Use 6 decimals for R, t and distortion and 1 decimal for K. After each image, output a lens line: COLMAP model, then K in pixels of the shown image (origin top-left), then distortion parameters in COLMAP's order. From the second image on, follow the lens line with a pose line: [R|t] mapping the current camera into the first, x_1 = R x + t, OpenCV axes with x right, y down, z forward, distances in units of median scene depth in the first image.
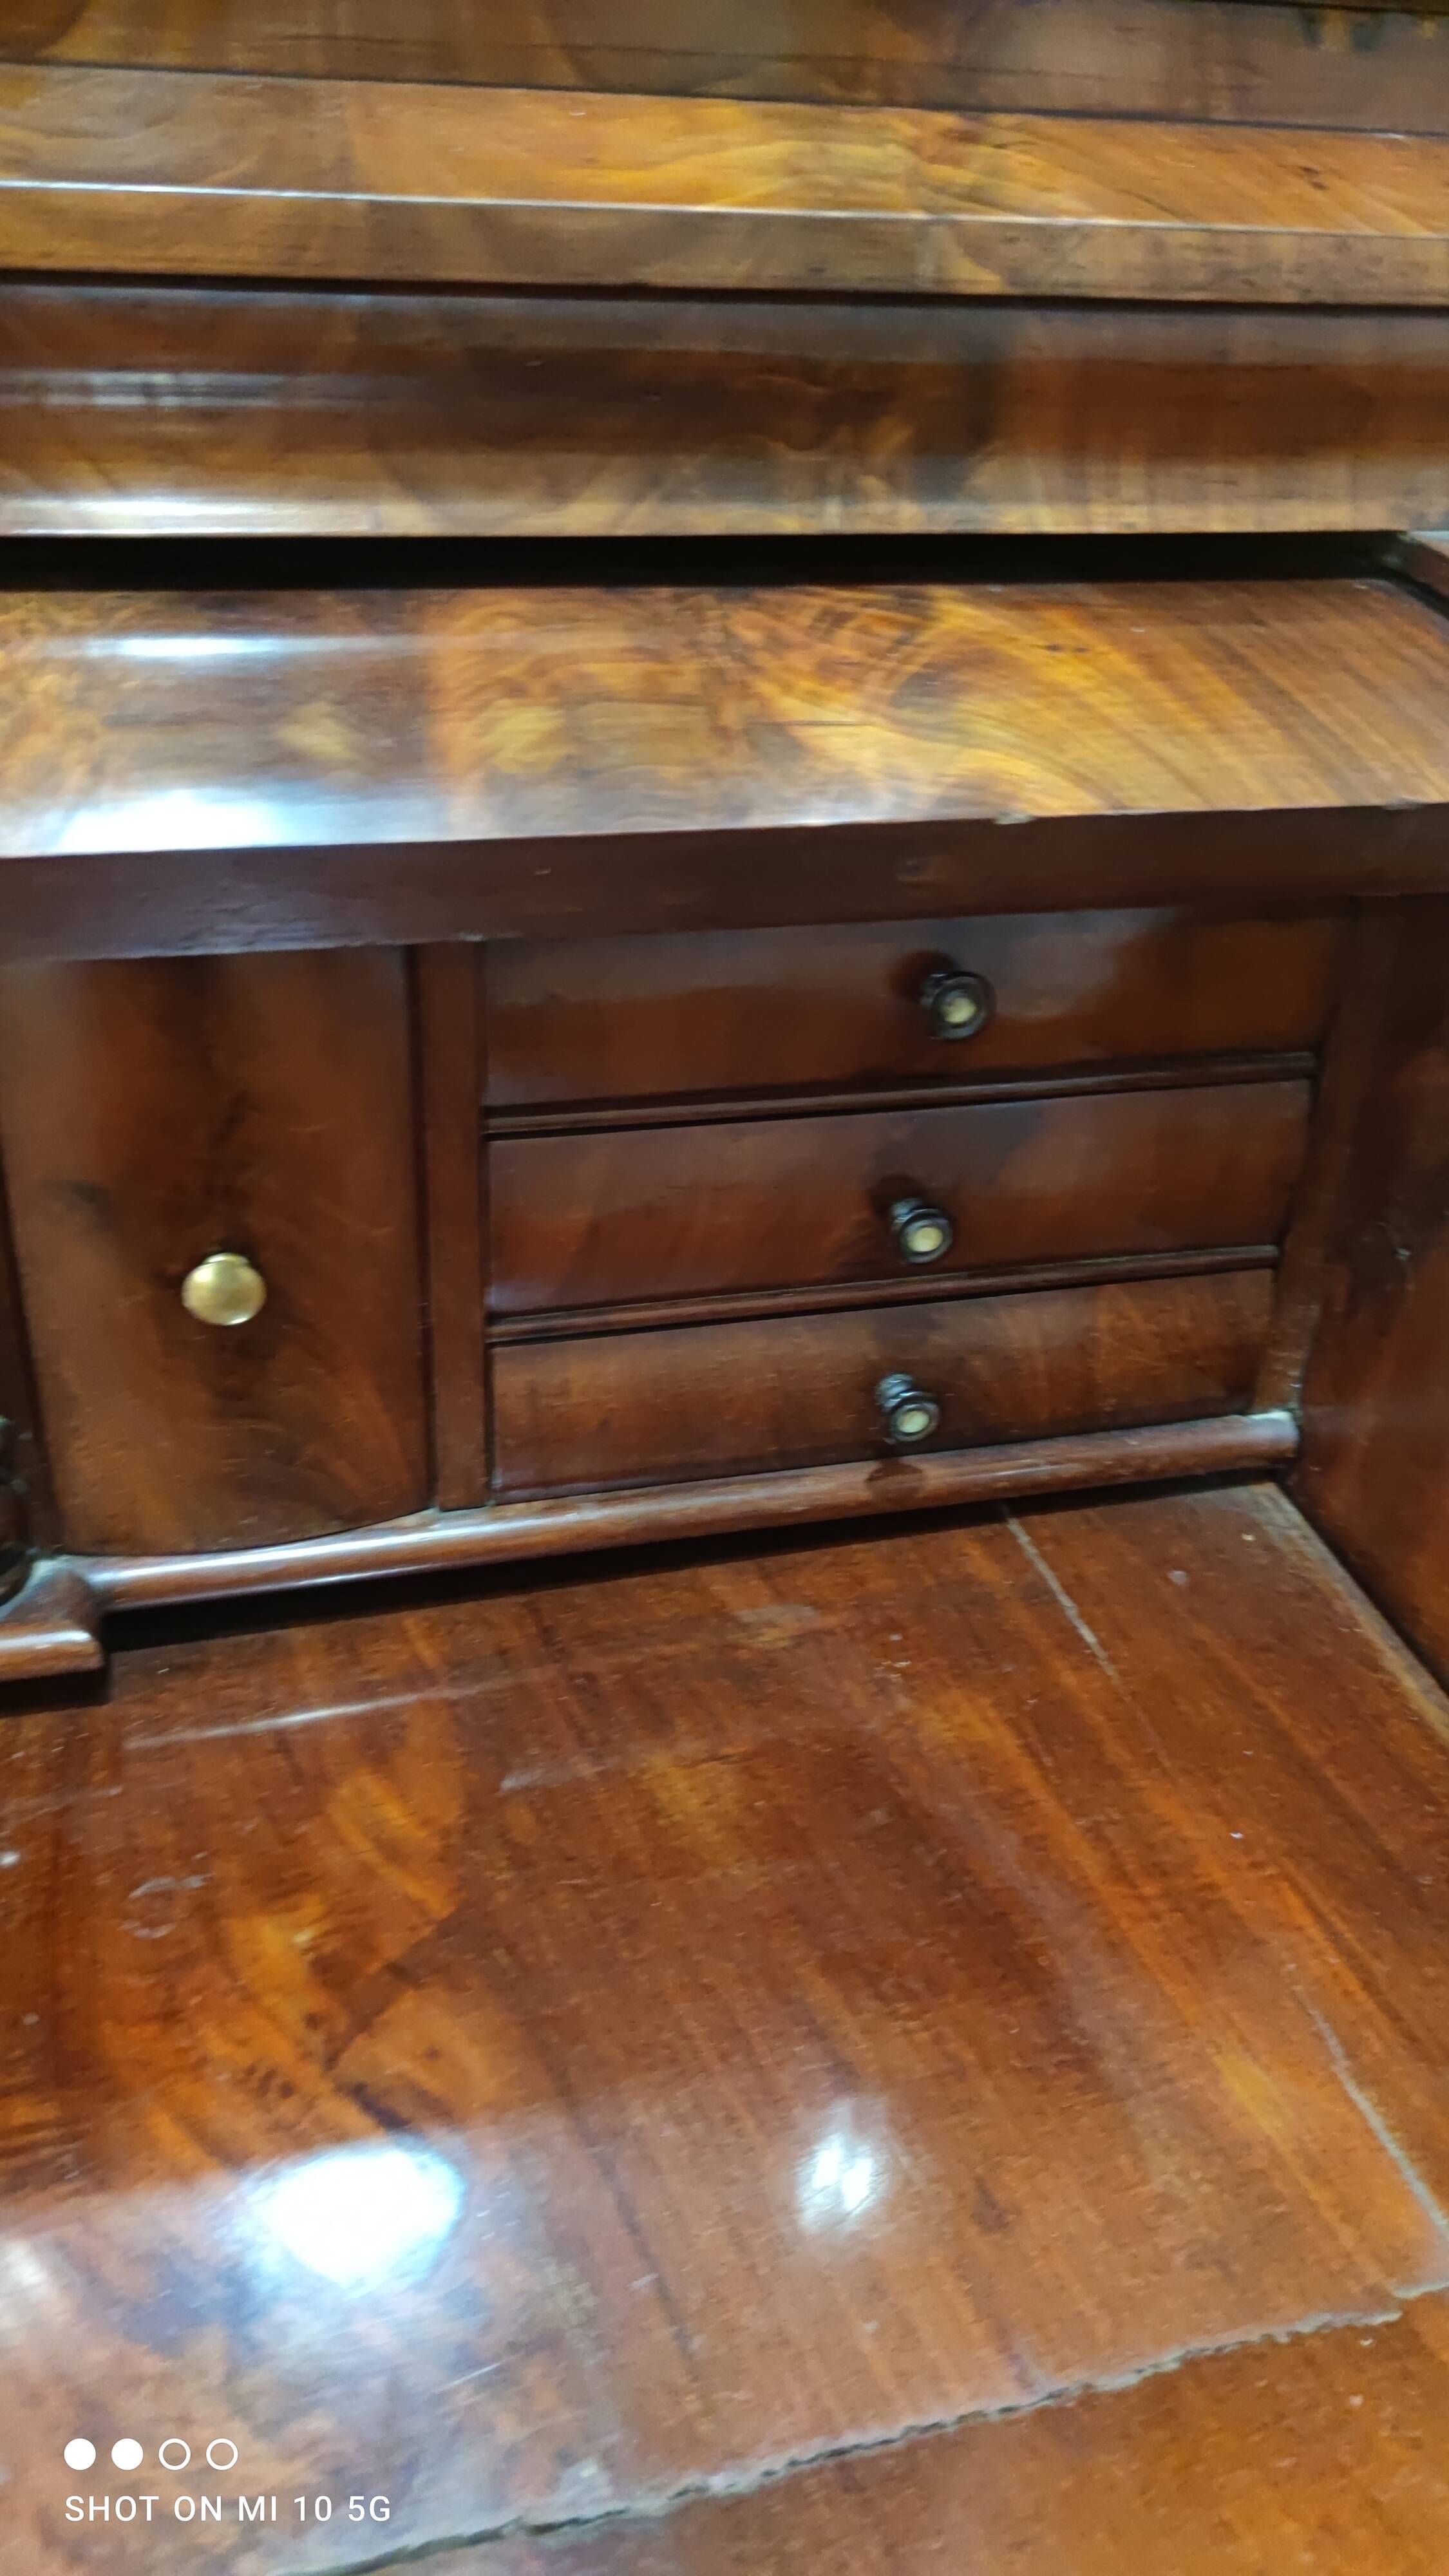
lens RADIAL K [[1874.1, 0, 664.8], [0, 1874.1, 1251.9], [0, 0, 1]] dist [0.067014, -0.077914]
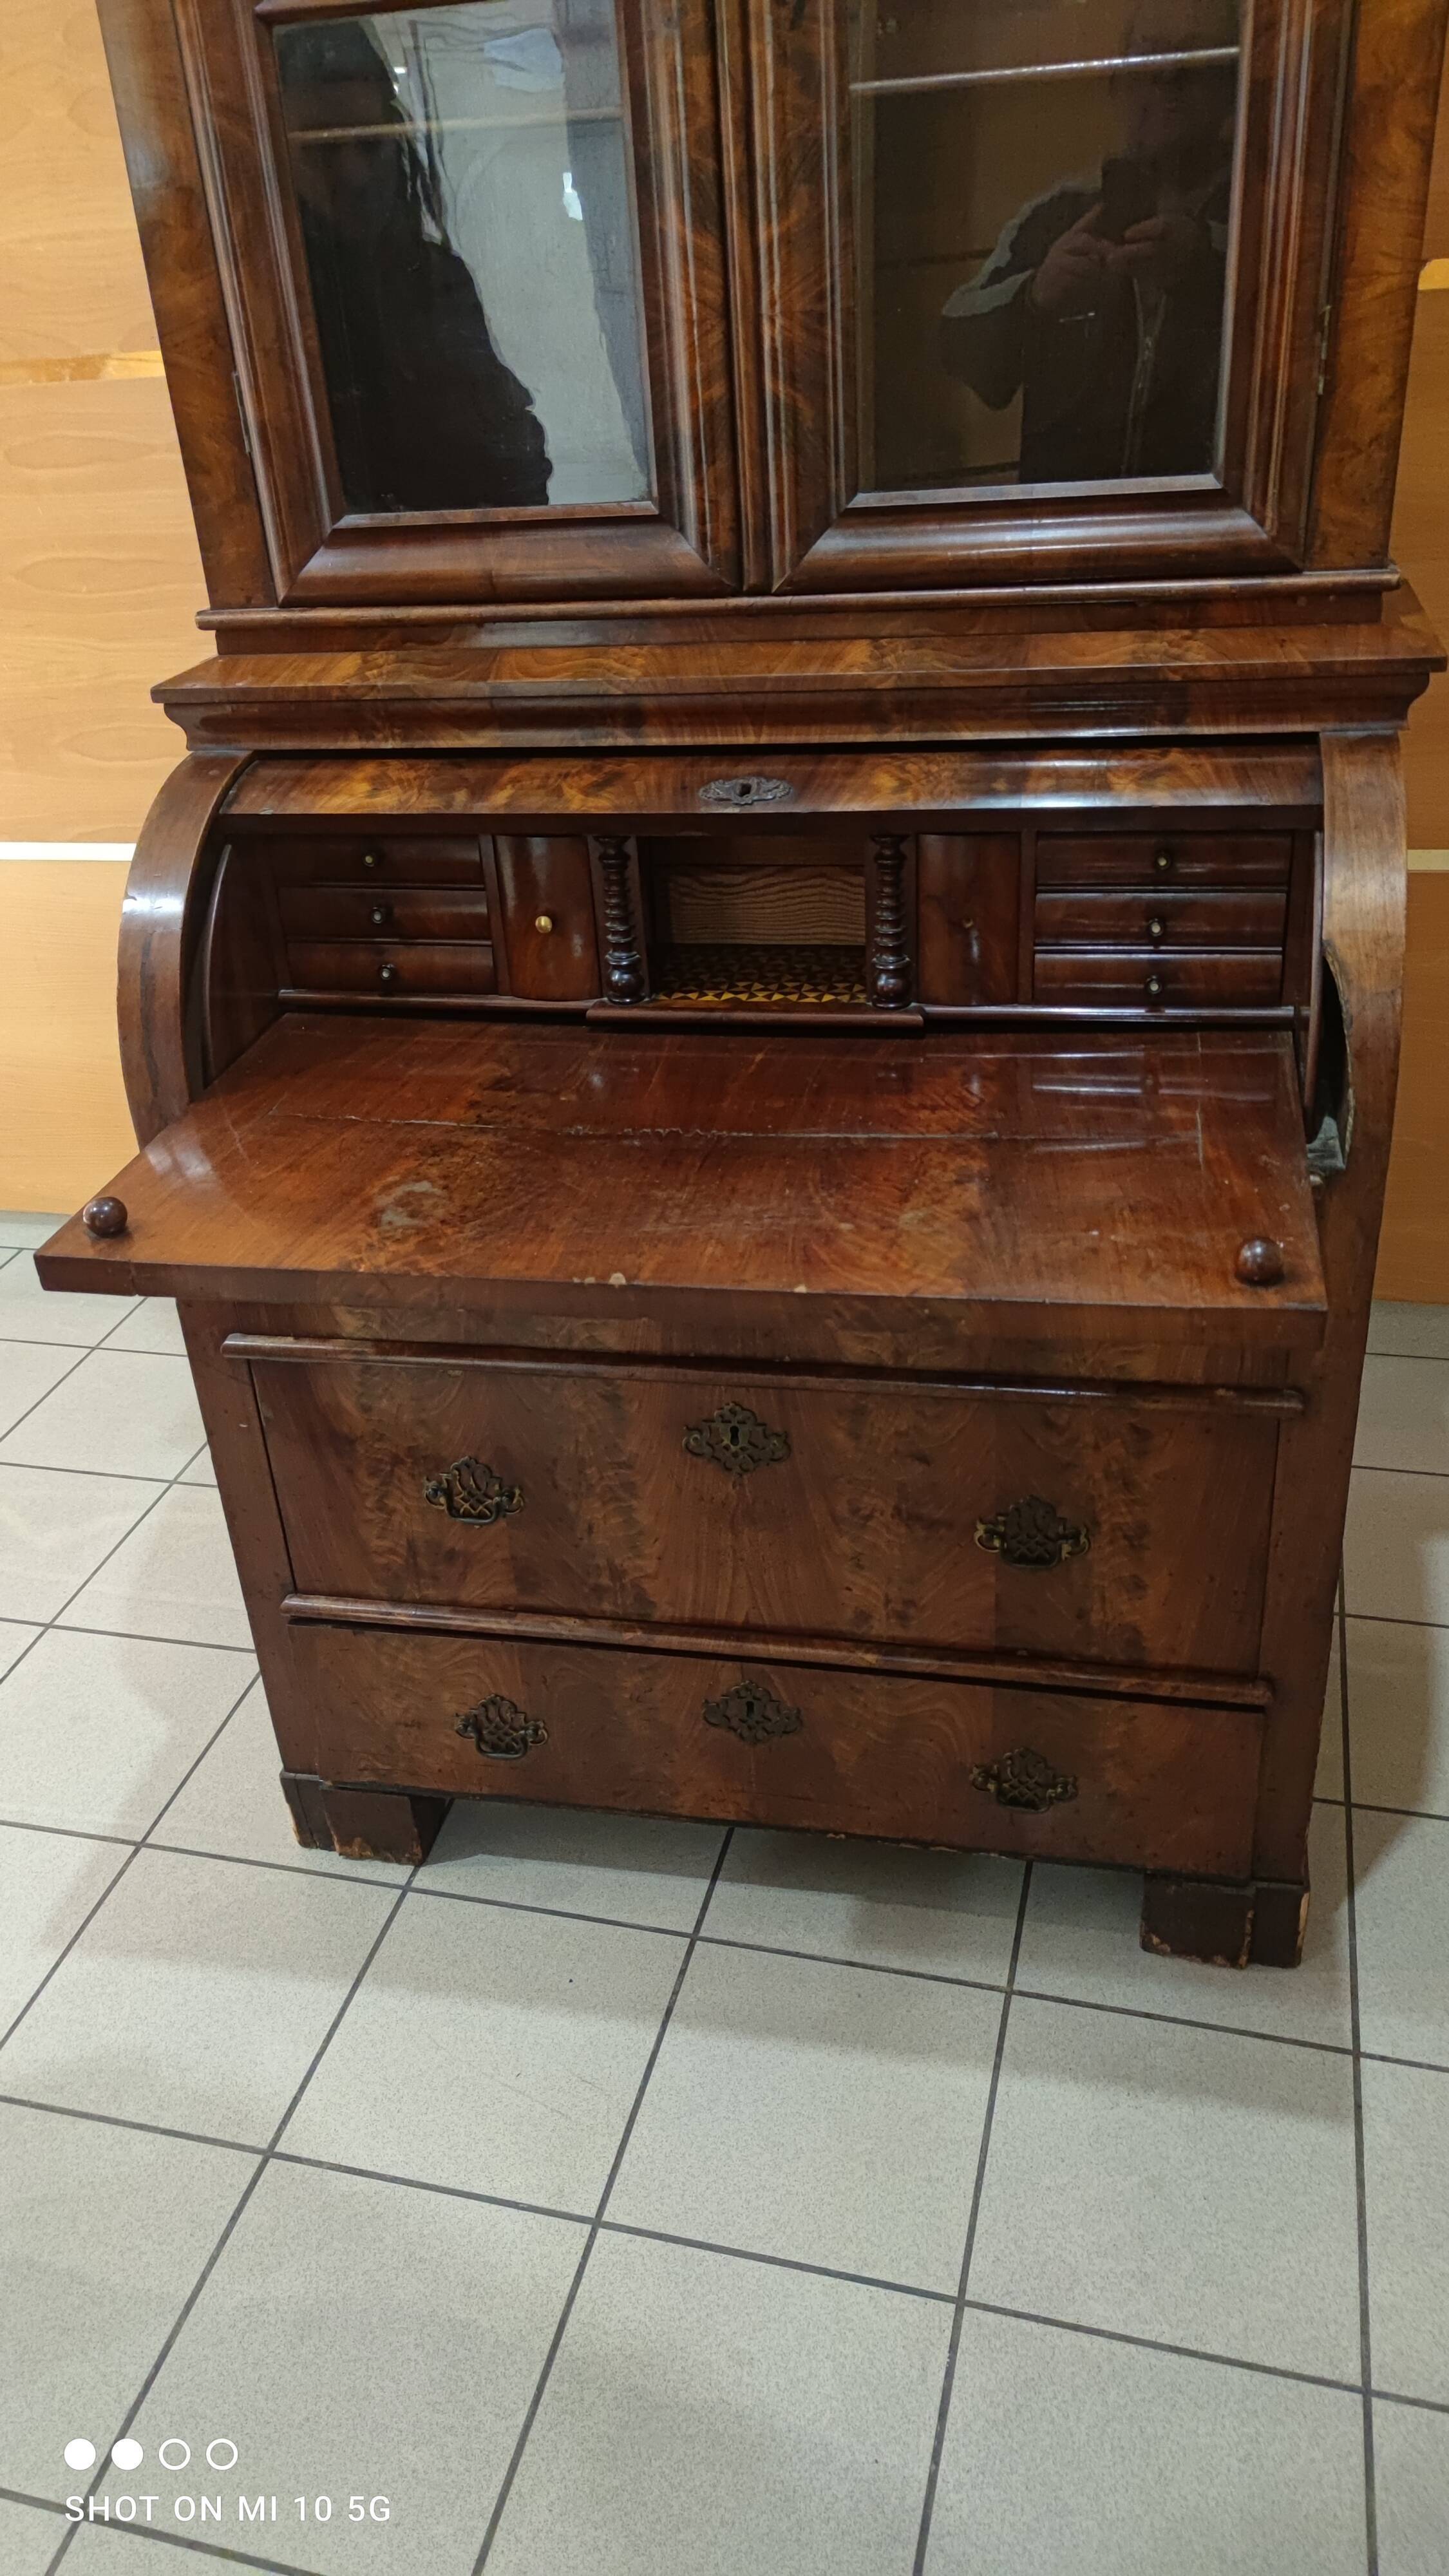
lens RADIAL K [[1874.1, 0, 704.6], [0, 1874.1, 1277.0], [0, 0, 1]] dist [0.067014, -0.077914]
pose [[0.896003, 0.126053, -0.425781, 1.104116], [-0.134908, 0.990813, 0.009433, 0.836348], [0.423059, 0.048989, 0.904777, -2.937814]]
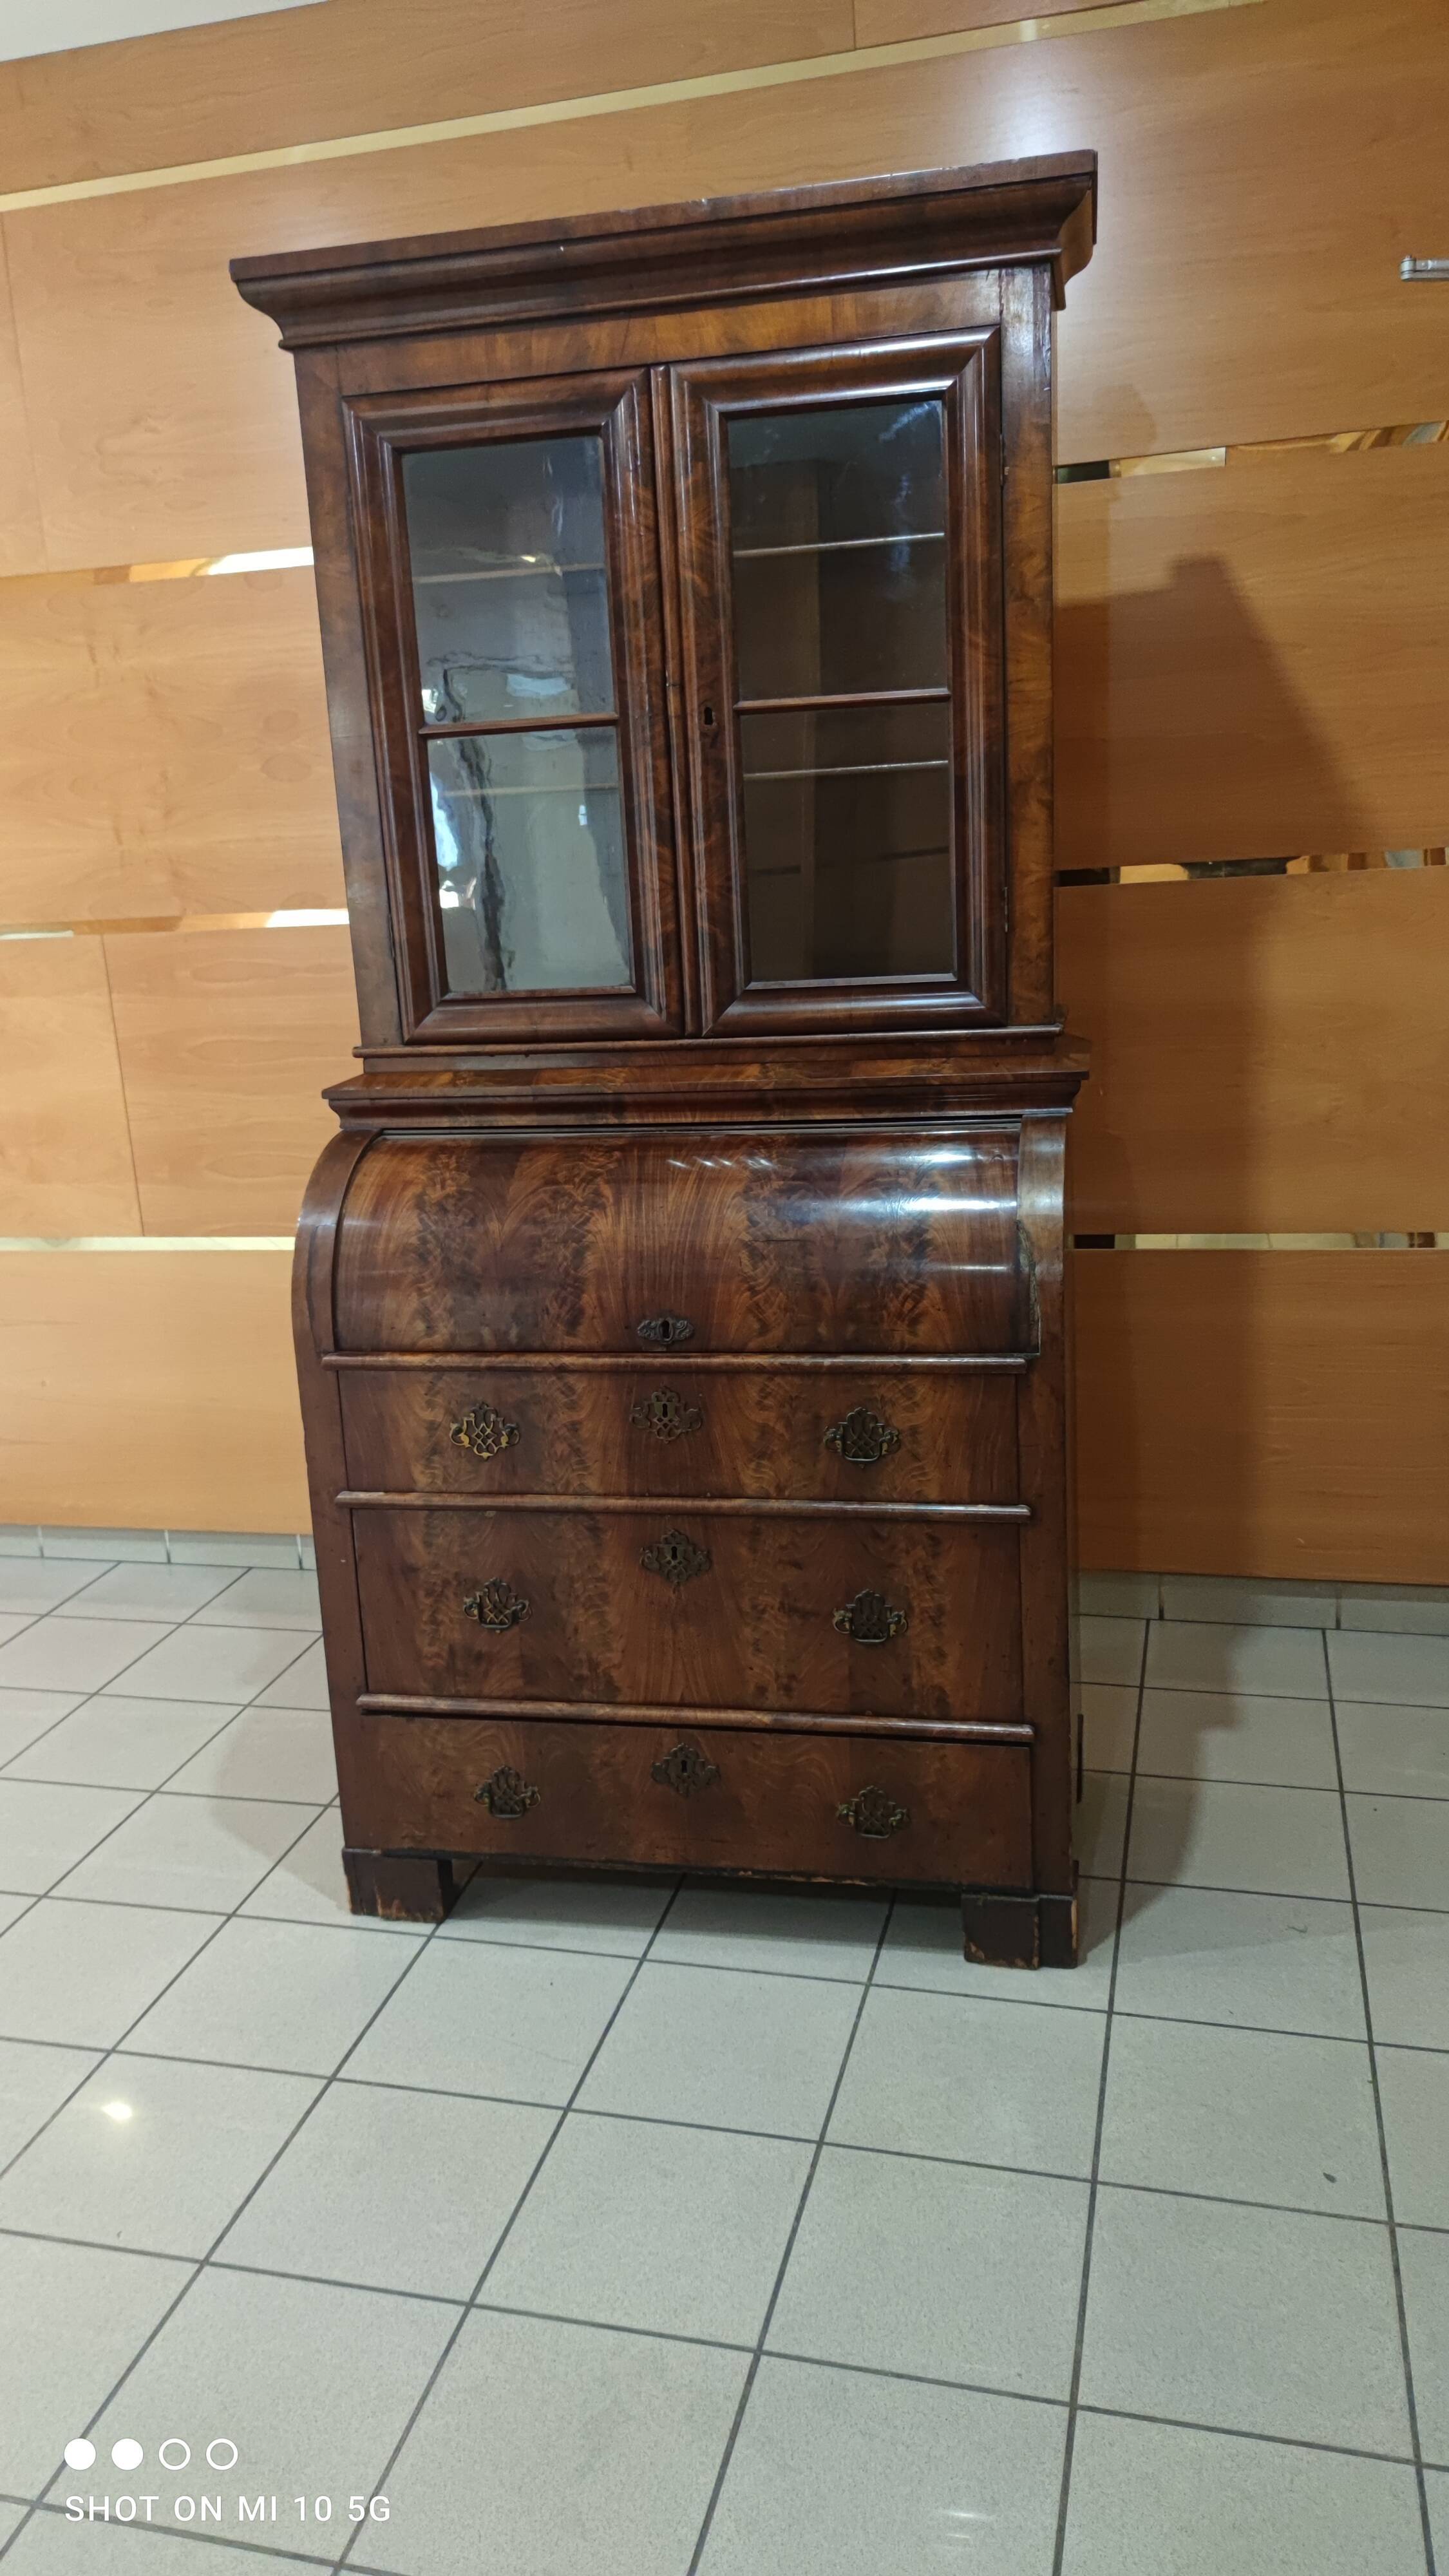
lens RADIAL K [[1874.1, 0, 708.2], [0, 1874.1, 1272.7], [0, 0, 1]] dist [0.067014, -0.077914]
pose [[0.899806, 0.015817, -0.436004, 2.327047], [-0.144542, 0.953714, -0.263700, 2.013533], [0.411652, 0.300299, 0.860444, -4.873125]]
